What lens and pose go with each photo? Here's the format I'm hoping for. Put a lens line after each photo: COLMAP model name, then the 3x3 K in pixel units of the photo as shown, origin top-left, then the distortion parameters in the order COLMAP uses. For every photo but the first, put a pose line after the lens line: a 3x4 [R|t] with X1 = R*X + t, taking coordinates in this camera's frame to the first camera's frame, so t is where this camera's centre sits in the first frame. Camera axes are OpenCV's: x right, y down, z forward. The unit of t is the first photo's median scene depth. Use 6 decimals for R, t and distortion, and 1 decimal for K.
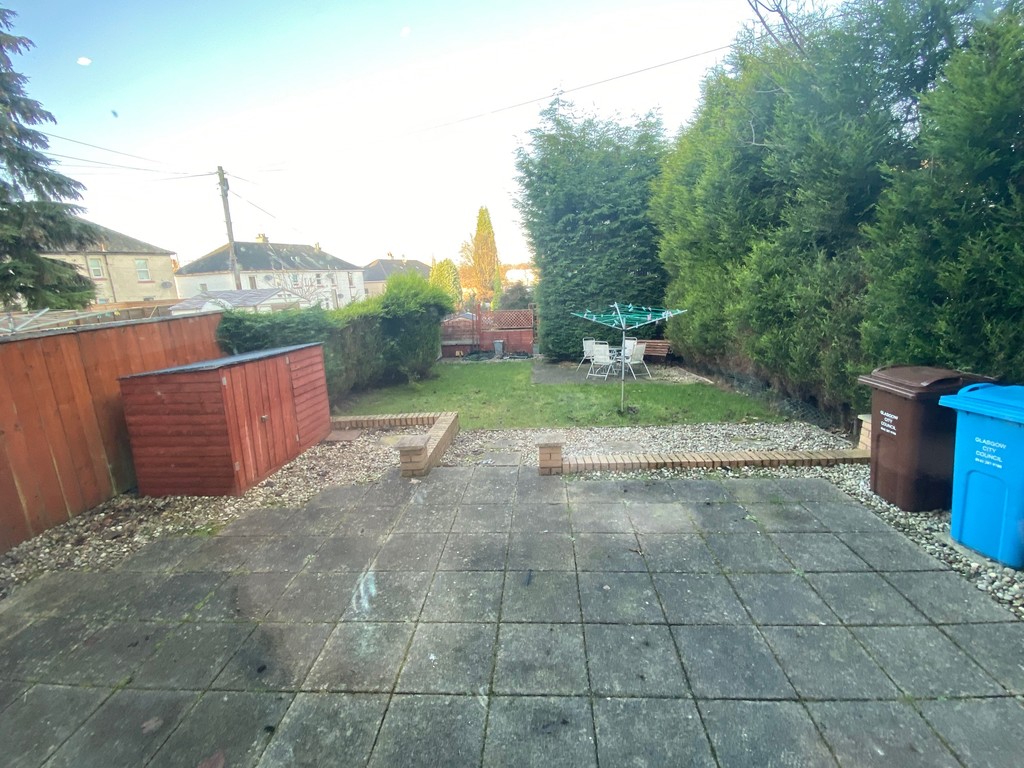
lens RADIAL K [[471.2, 0, 512.0], [0, 471.2, 384.0], [0, 0, 1]] dist [0.031512, -0.030576]
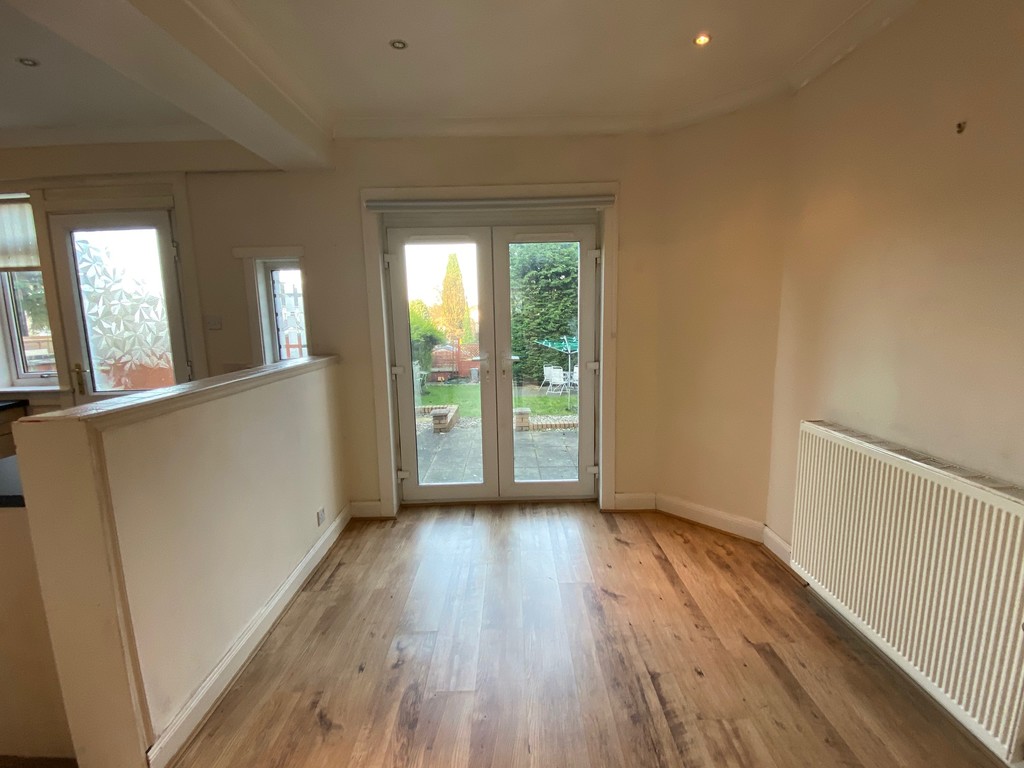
lens RADIAL K [[471.2, 0, 512.0], [0, 471.2, 384.0], [0, 0, 1]] dist [0.031512, -0.030576]
pose [[0.996913, 0.014741, 0.077123, -0.033282], [-0.008312, 0.996513, -0.083024, 0.061398], [-0.078078, 0.082127, 0.993559, -0.265223]]
